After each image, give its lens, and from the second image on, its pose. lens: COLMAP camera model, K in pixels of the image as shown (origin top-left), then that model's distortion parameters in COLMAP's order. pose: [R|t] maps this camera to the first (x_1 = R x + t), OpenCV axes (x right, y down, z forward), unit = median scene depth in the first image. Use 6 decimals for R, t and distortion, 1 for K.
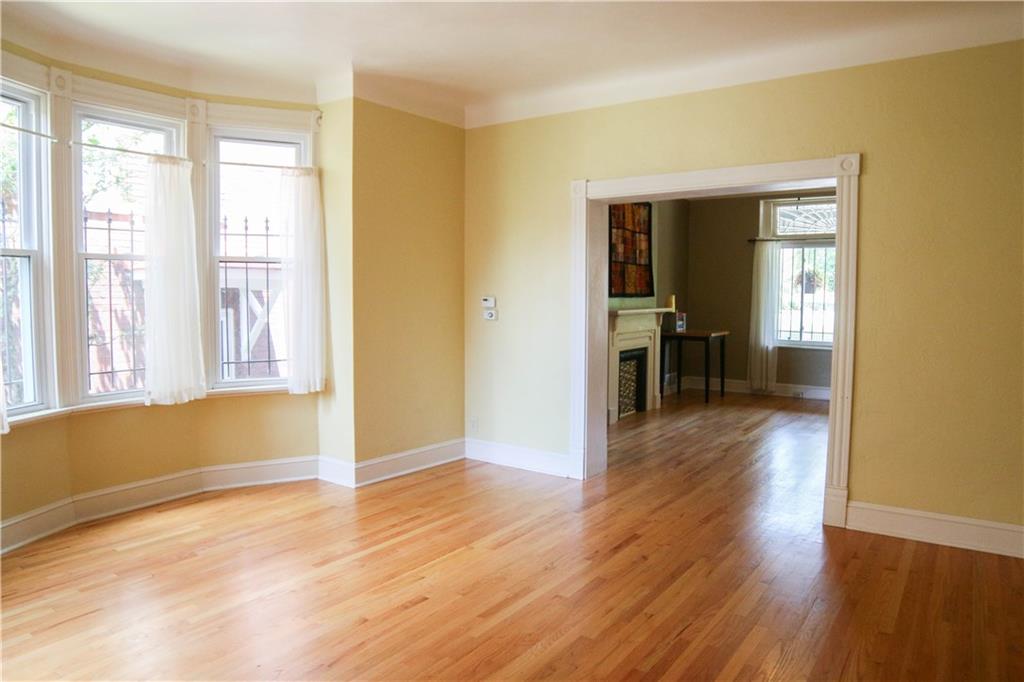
lens RADIAL K [[668.1, 0, 509.1], [0, 668.1, 338.2], [0, 0, 1]] dist [-0.111938, 0.052077]
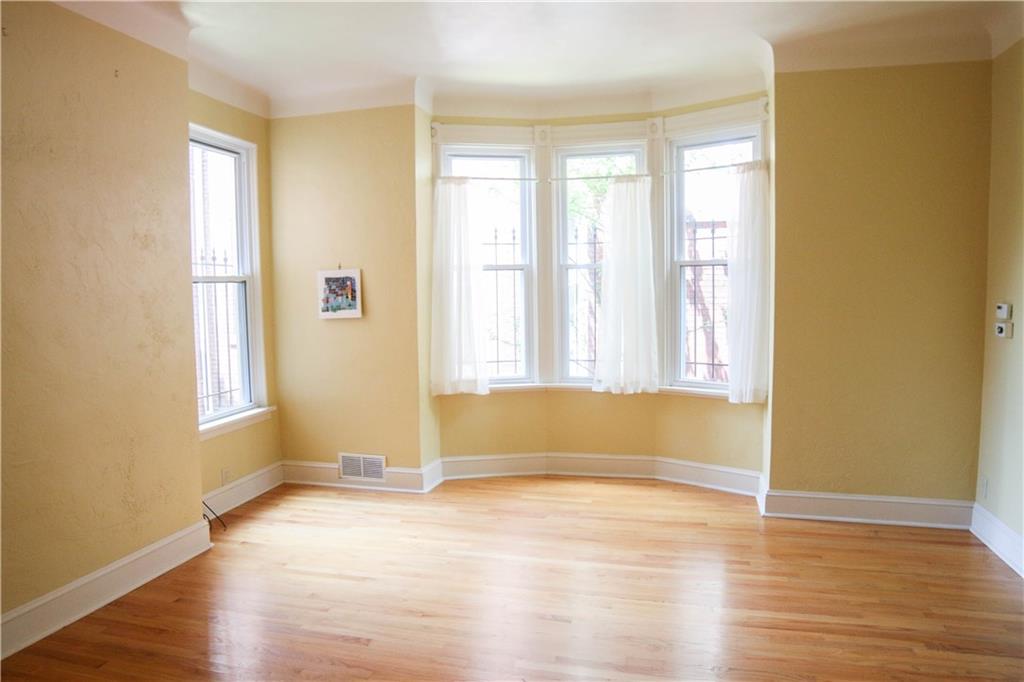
lens RADIAL K [[668.1, 0, 509.1], [0, 668.1, 338.2], [0, 0, 1]] dist [-0.111938, 0.052077]
pose [[0.367789, 0.058940, -0.928040, 0.471599], [-0.053801, 0.997666, 0.042040, -0.032834], [0.928352, 0.034468, 0.370101, 0.372521]]
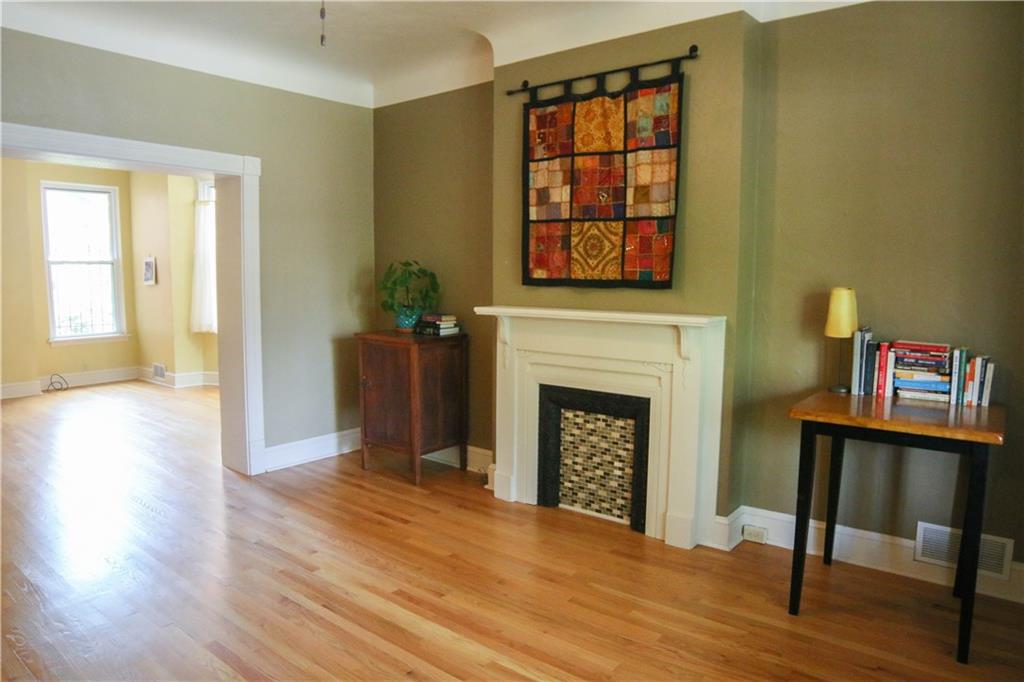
lens RADIAL K [[668.1, 0, 509.1], [0, 668.1, 338.2], [0, 0, 1]] dist [-0.111938, 0.052077]
pose [[-0.040256, 0.092916, -0.994860, 1.258327], [-0.078886, 0.992263, 0.095865, -0.121141], [0.996070, 0.082340, -0.032614, 1.748195]]
